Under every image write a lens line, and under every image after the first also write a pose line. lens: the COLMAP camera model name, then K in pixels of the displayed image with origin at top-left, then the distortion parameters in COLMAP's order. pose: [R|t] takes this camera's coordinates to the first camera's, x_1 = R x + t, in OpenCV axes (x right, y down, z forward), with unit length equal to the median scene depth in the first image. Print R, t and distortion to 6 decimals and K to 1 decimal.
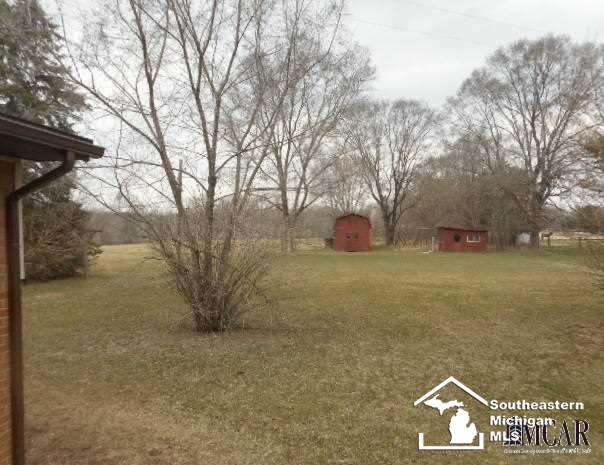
lens RADIAL K [[473.4, 0, 302.0], [0, 473.4, 232.5], [0, 0, 1]] dist [0.001001, 0.001201]
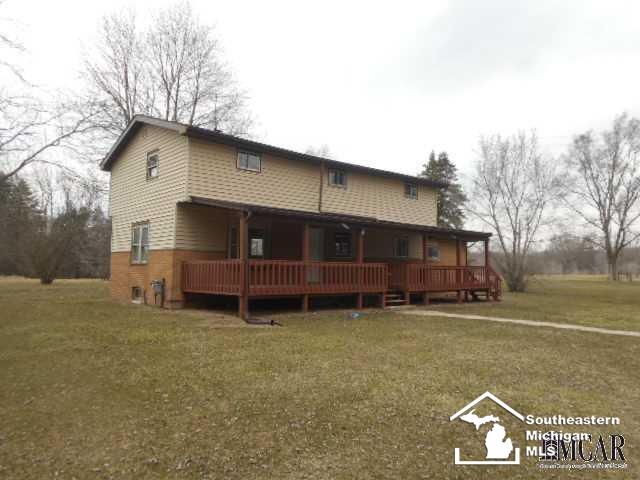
lens RADIAL K [[476.7, 0, 320.0], [0, 476.7, 240.0], [0, 0, 1]] dist [0.002315, 0.000212]
pose [[0.763641, -0.028460, -0.645013, 0.279026], [-0.012936, 0.998153, -0.059358, 0.028140], [0.645511, 0.053672, 0.761862, -0.711884]]
